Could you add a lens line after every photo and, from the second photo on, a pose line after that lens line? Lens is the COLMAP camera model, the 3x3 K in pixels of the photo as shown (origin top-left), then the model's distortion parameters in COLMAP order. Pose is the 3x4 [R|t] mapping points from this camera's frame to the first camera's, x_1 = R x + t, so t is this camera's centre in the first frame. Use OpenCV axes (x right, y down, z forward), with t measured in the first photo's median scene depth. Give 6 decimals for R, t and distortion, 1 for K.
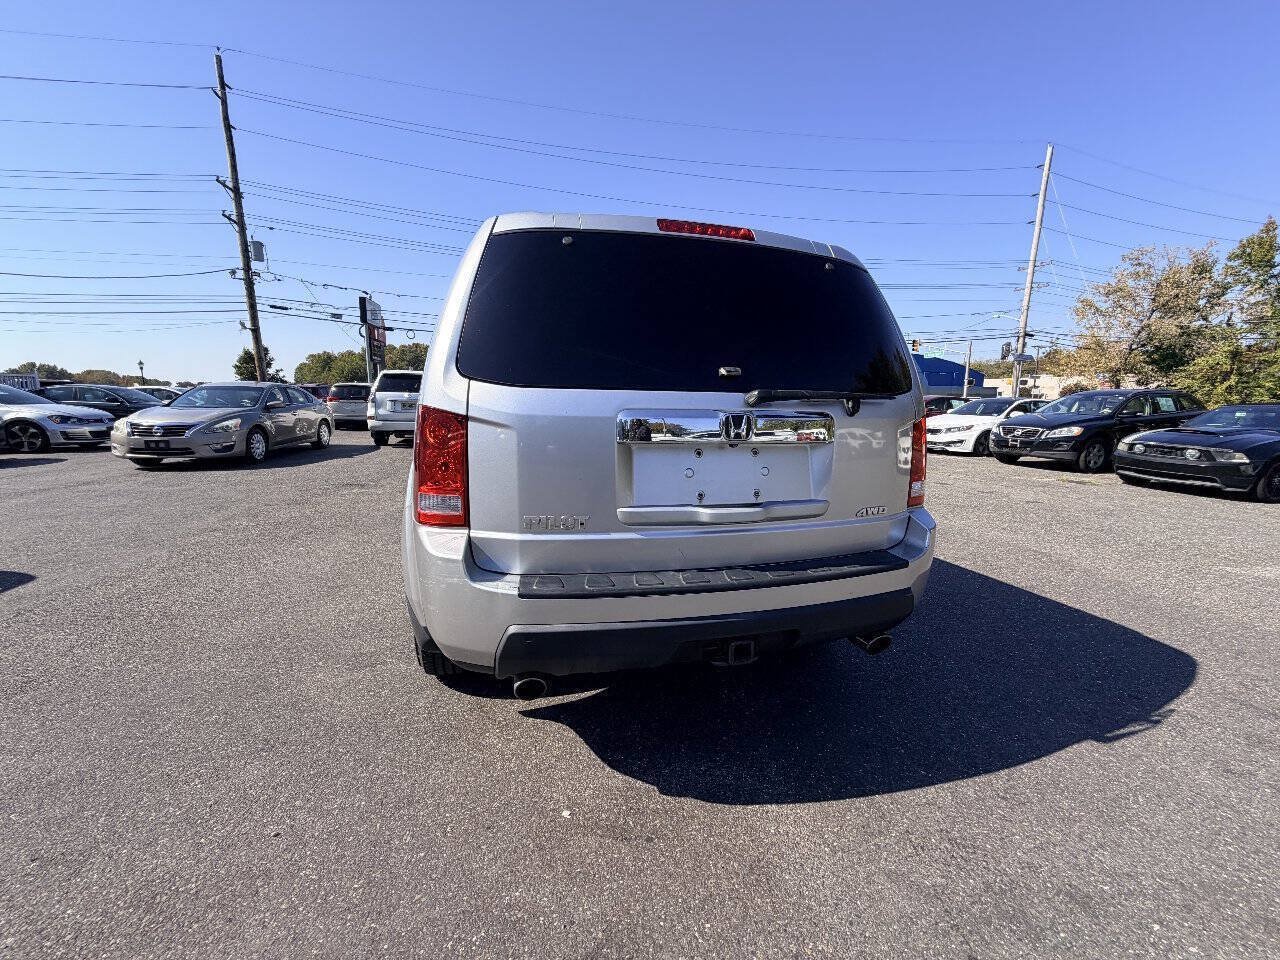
lens RADIAL K [[508.2, 0, 638.4], [0, 508.2, 477.0], [0, 0, 1]] dist [-0.000885, 0.000379]
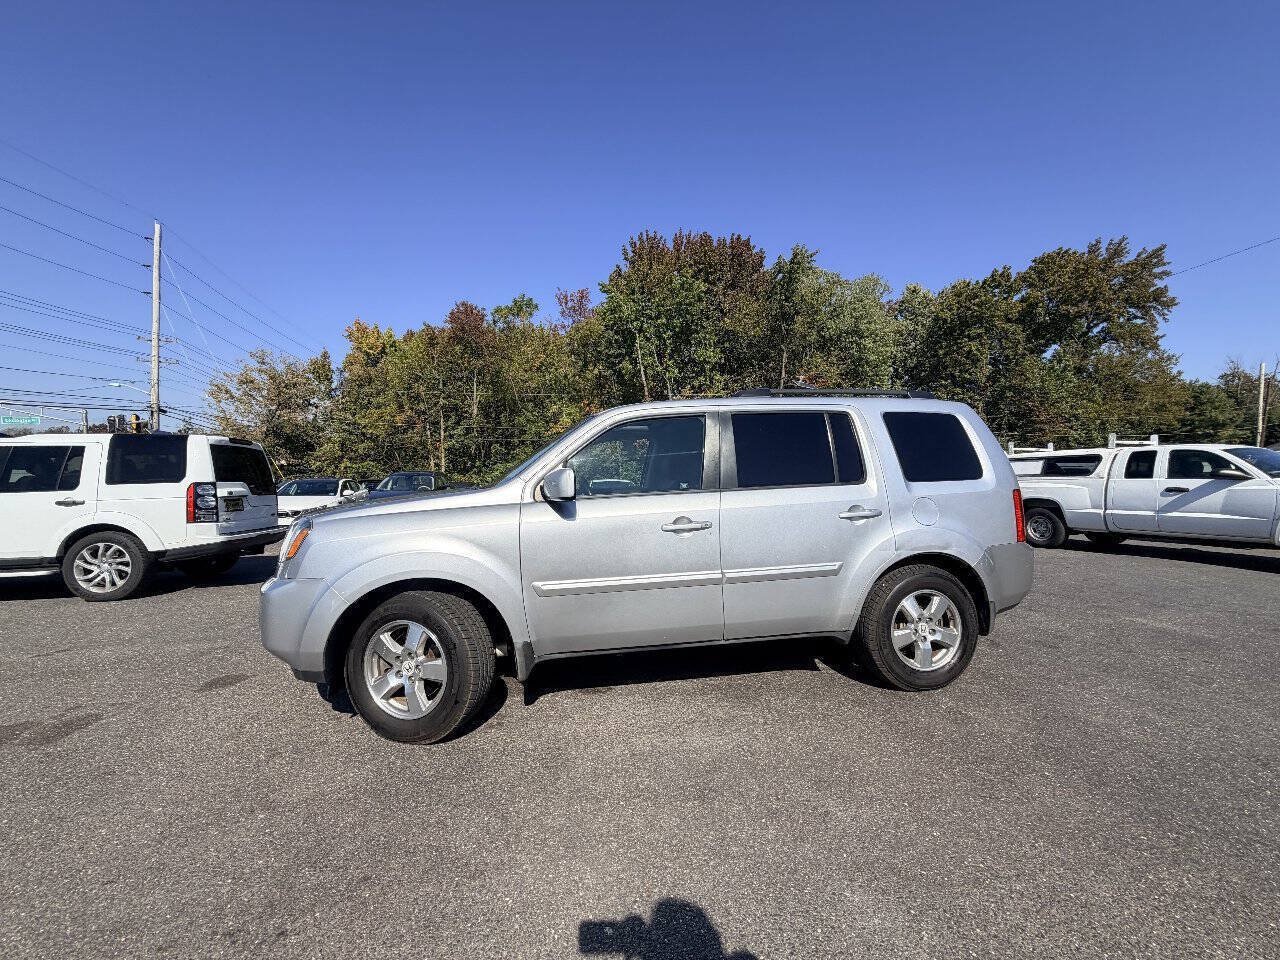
lens RADIAL K [[508.2, 0, 637.6], [0, 508.2, 478.0], [0, 0, 1]] dist [-0.000885, 0.000379]
pose [[0.073660, -0.015926, 0.997156, -0.337623], [0.164574, 0.986358, 0.003597, -0.057494], [-0.983611, 0.163841, 0.075276, 0.298695]]
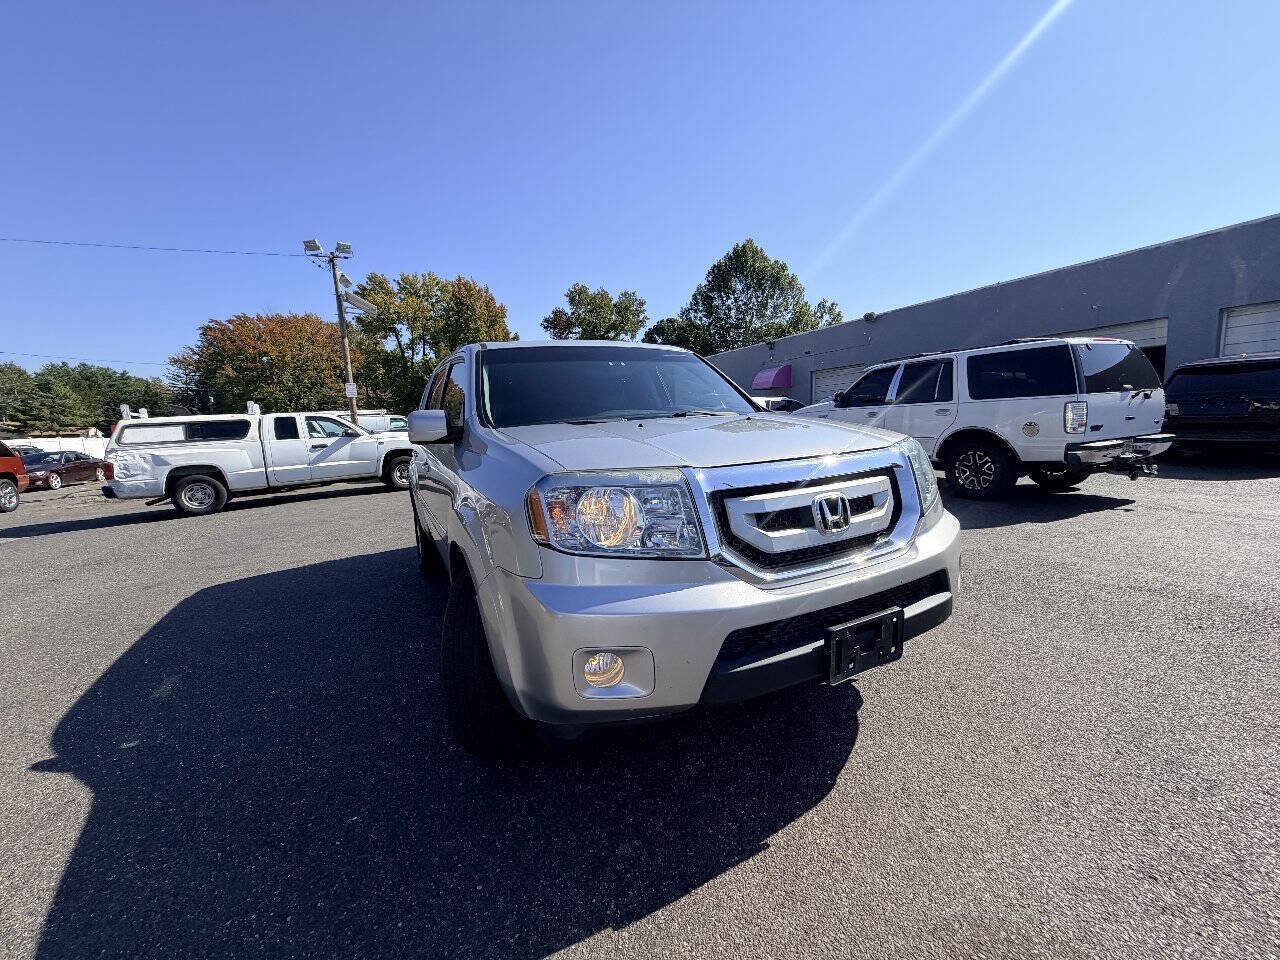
lens RADIAL K [[508.2, 0, 638.9], [0, 508.2, 477.7], [0, 0, 1]] dist [-0.000885, 0.000379]
pose [[-0.975874, 0.058900, -0.210239, -0.001790], [0.002619, 0.966014, 0.258478, -0.095765], [0.218318, 0.251691, -0.942862, 0.605972]]
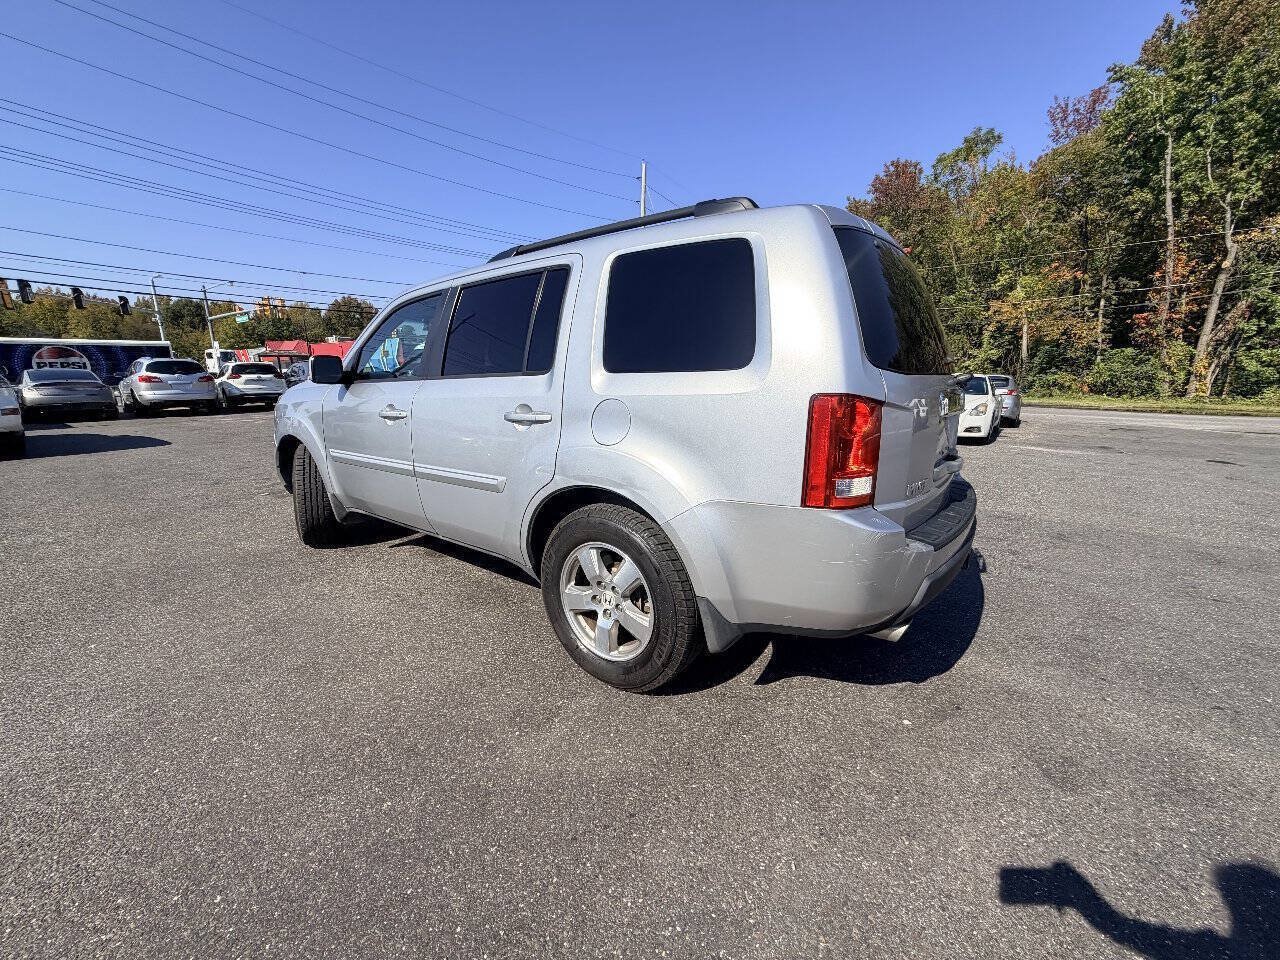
lens RADIAL K [[508.2, 0, 636.9], [0, 508.2, 478.4], [0, 0, 1]] dist [-0.000885, 0.000379]
pose [[0.789458, -0.138077, 0.598072, -0.163204], [0.104108, 0.990374, 0.091224, -0.012821], [-0.604911, -0.009754, 0.796234, 0.051926]]
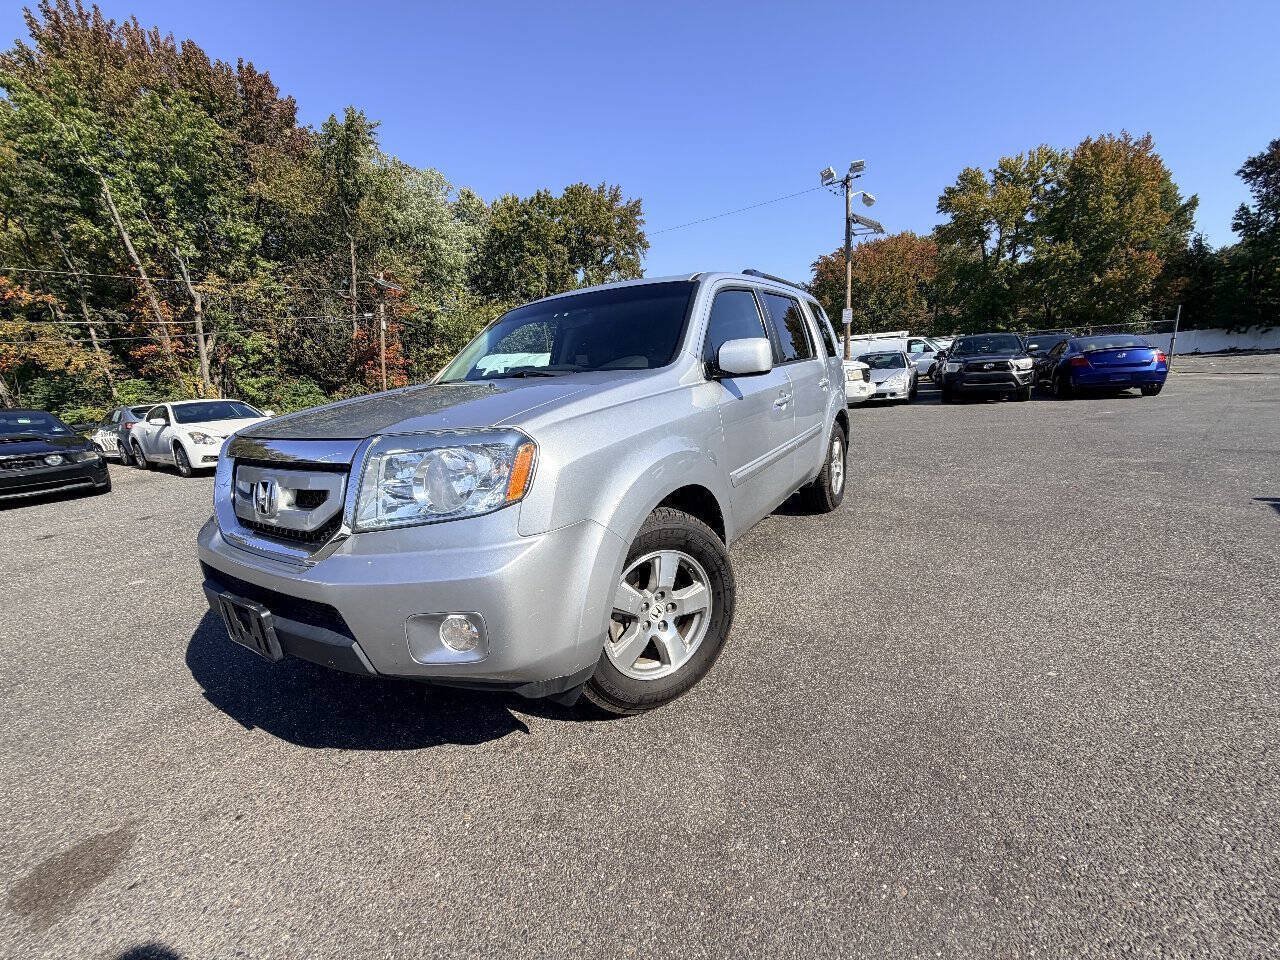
lens RADIAL K [[508.2, 0, 636.5], [0, 508.2, 477.8], [0, 0, 1]] dist [-0.000885, 0.000379]
pose [[-0.674696, -0.122112, 0.727924, -0.241098], [0.165306, 0.936168, 0.310264, -0.082547], [-0.719346, 0.329664, -0.611443, 0.504568]]
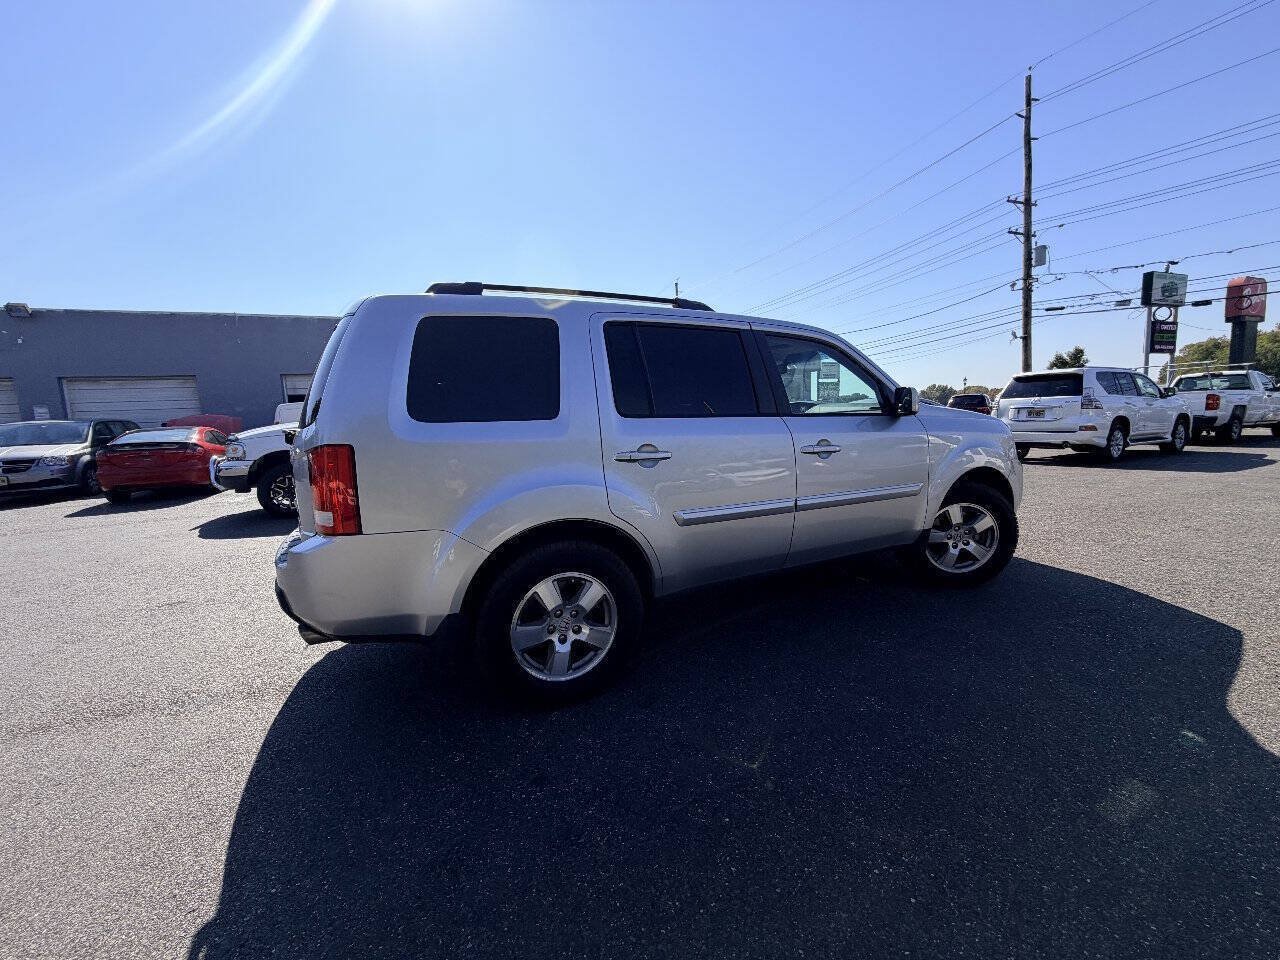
lens RADIAL K [[508.2, 0, 638.9], [0, 508.2, 478.7], [0, 0, 1]] dist [-0.000885, 0.000379]
pose [[0.183077, 0.095059, -0.978492, 0.255452], [-0.103646, 0.991634, 0.076944, -0.030885], [0.977620, 0.087331, 0.191398, 0.218356]]
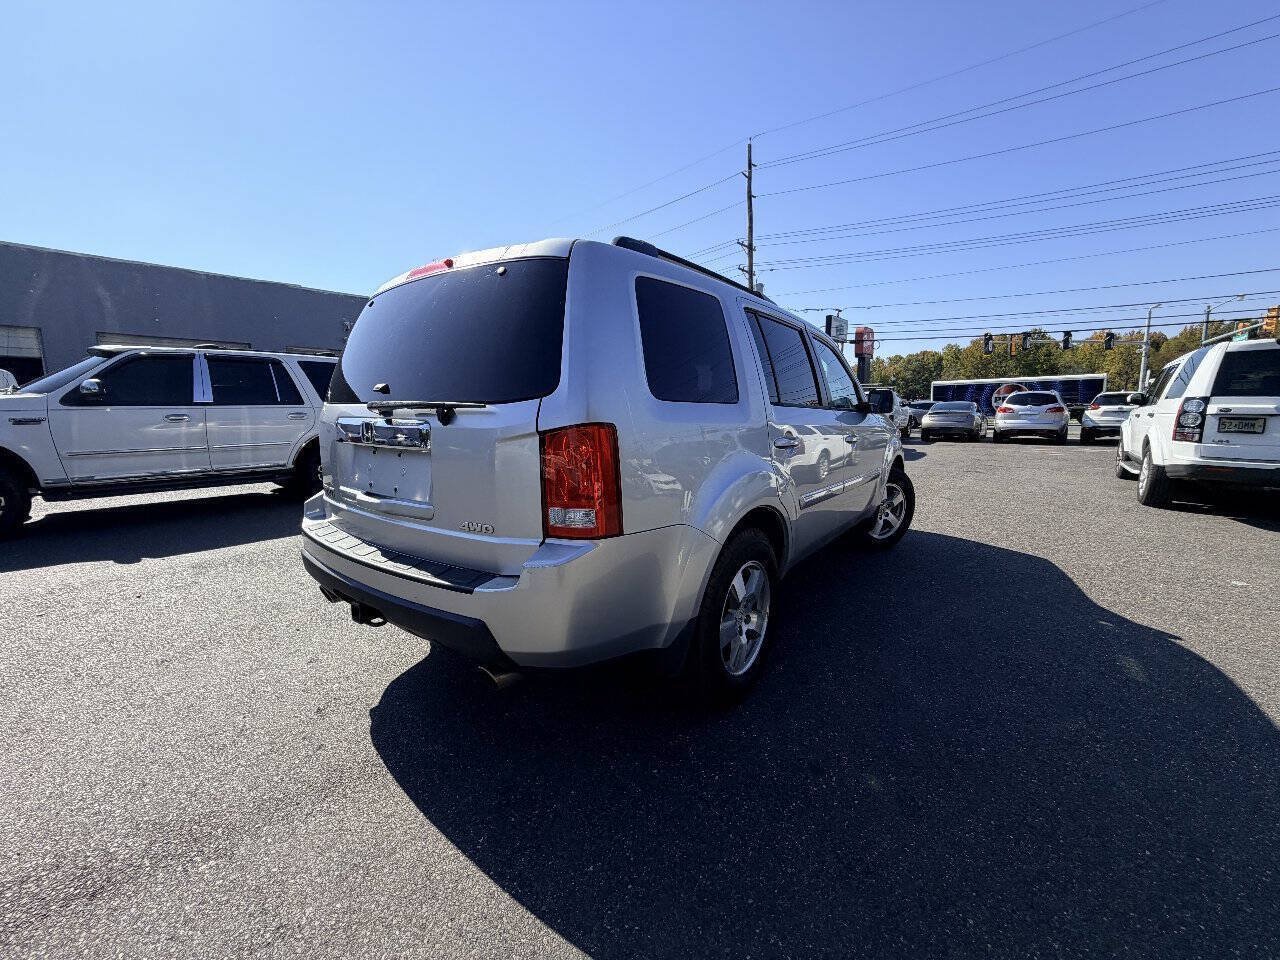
lens RADIAL K [[508.2, 0, 638.8], [0, 508.2, 478.6], [0, 0, 1]] dist [-0.000885, 0.000379]
pose [[0.612523, 0.093024, -0.784960, 0.189494], [-0.106759, 0.993688, 0.034453, -0.011857], [0.783210, 0.062698, 0.618588, 0.090769]]
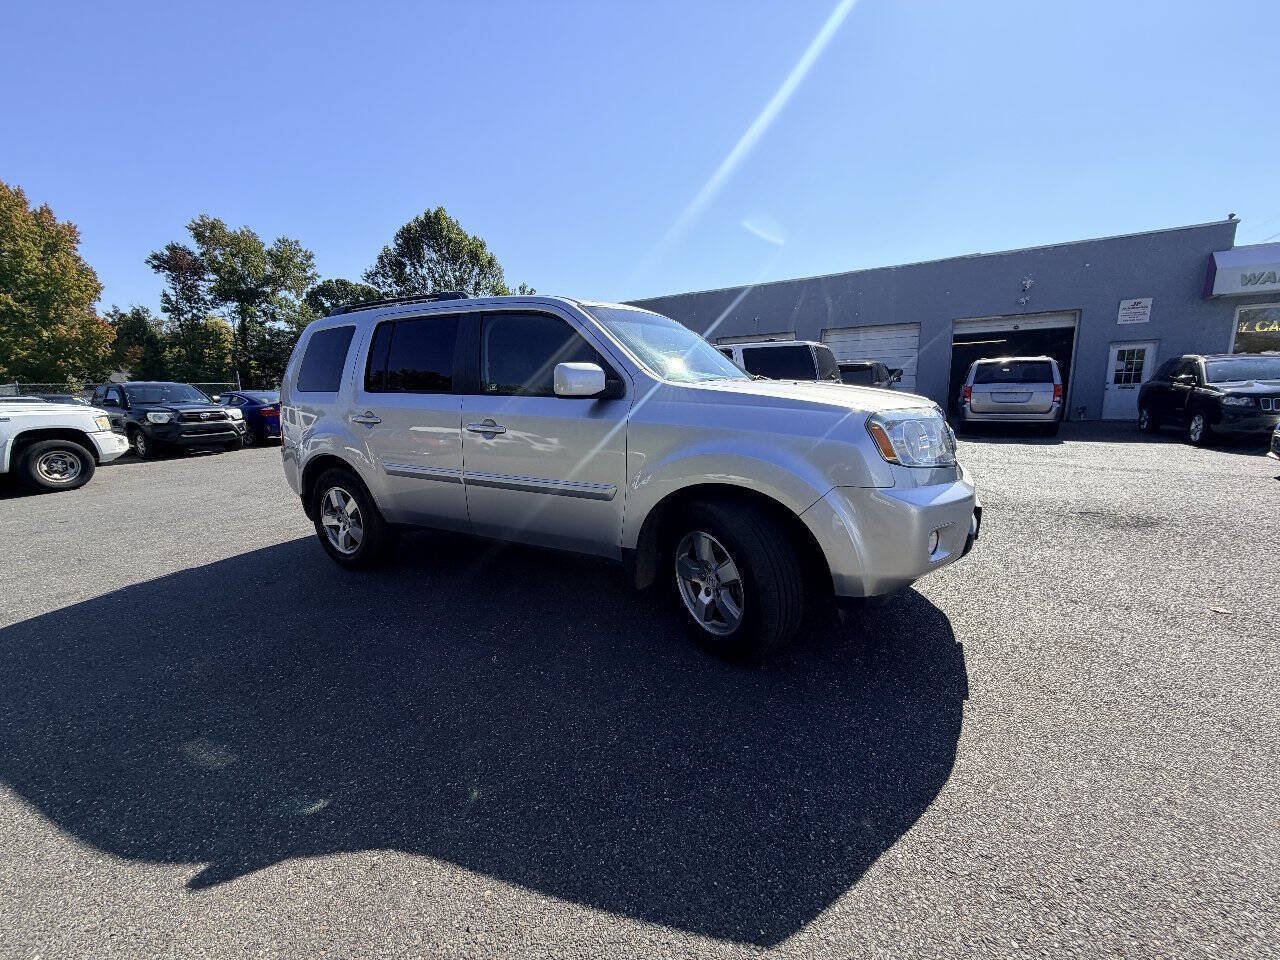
lens RADIAL K [[508.2, 0, 638.3], [0, 508.2, 479.0], [0, 0, 1]] dist [-0.000885, 0.000379]
pose [[-0.691614, 0.128780, -0.710694, 0.166128], [-0.096007, 0.958853, 0.267177, -0.080872], [0.715858, 0.253015, -0.650792, 0.542740]]
